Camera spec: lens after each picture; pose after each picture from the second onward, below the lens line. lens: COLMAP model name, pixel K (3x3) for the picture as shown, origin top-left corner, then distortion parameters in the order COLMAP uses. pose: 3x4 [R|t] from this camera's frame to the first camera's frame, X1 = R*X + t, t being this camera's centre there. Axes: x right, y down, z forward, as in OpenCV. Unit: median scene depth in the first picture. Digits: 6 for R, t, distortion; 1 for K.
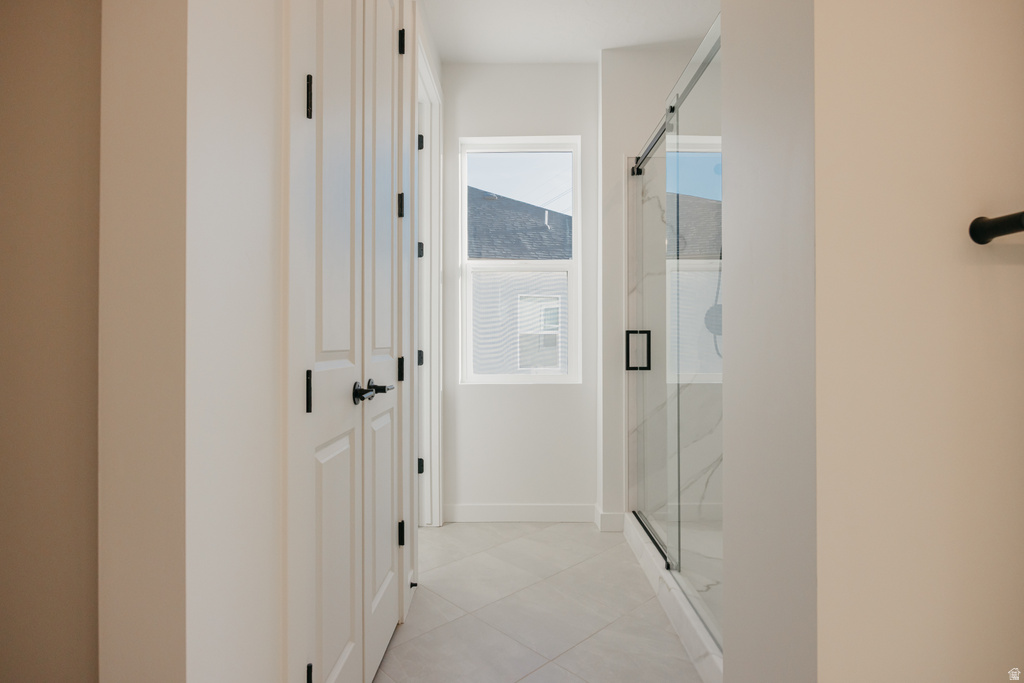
lens RADIAL K [[557.7, 0, 512.0], [0, 557.7, 341.5], [0, 0, 1]] dist [0.000241, 0.000221]
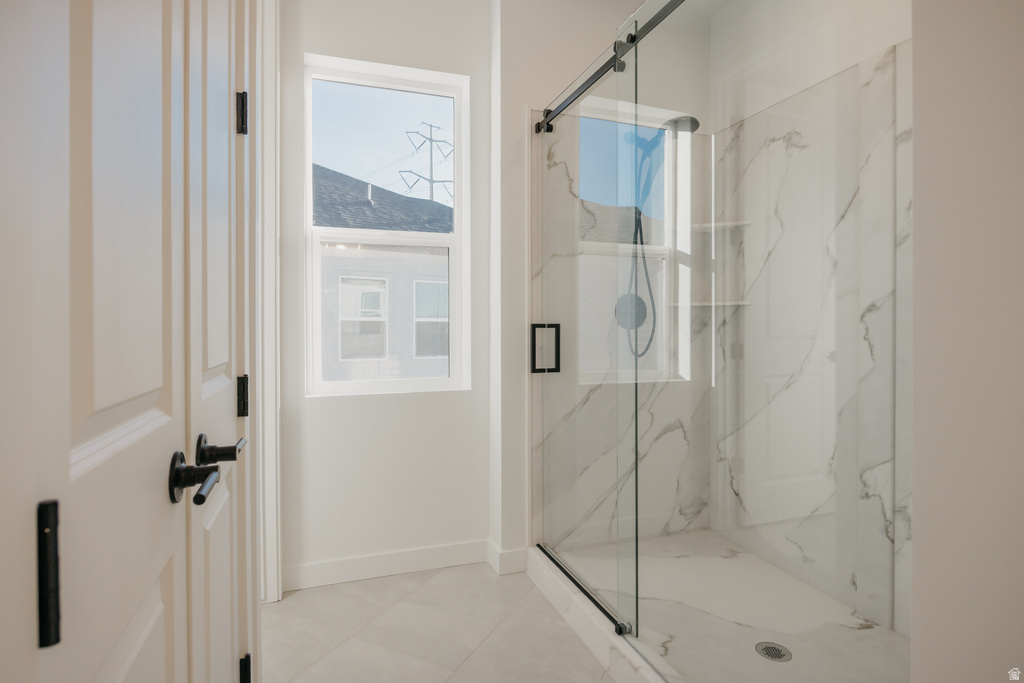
lens RADIAL K [[543.8, 0, 511.6], [0, 543.8, 329.7], [0, 0, 1]] dist [-0.000163, 0.000593]
pose [[0.936437, -0.003318, 0.350820, -0.097686], [0.000264, 0.999962, 0.008751, -0.017952], [-0.350836, -0.008102, 0.936402, 0.267917]]
